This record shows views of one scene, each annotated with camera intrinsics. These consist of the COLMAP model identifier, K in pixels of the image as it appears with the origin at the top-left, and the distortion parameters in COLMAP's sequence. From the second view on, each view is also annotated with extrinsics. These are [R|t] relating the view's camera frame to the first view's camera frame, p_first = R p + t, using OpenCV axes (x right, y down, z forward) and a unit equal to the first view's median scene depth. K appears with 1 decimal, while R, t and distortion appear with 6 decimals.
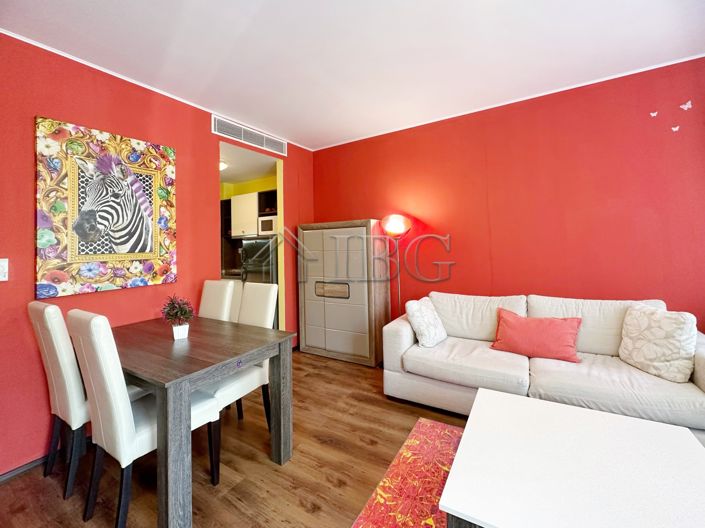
lens RADIAL K [[275.9, 0, 343.6], [0, 275.9, 232.1], [0, 0, 1]] dist [-0.000504, 0.000020]
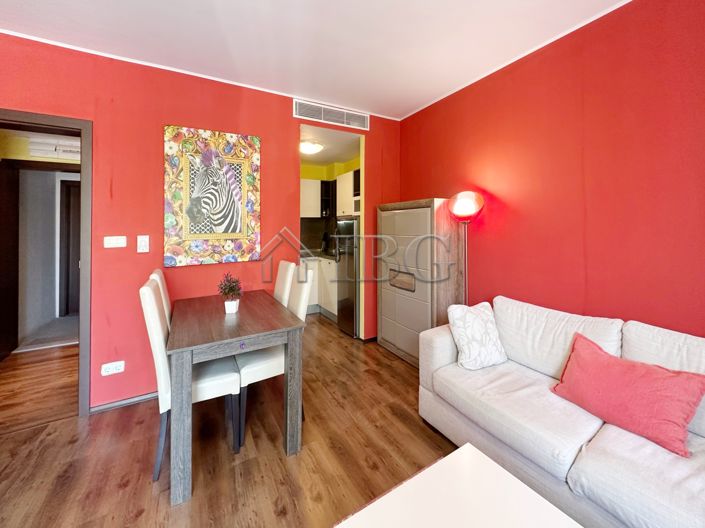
lens RADIAL K [[306.8, 0, 400.9], [0, 306.8, 214.4], [0, 0, 1]] dist [0.000992, 0.000189]
pose [[0.903152, 0.000466, -0.429321, 0.458740], [0.010182, 0.999695, 0.022505, -0.023694], [0.429200, -0.024697, 0.902872, 0.160801]]
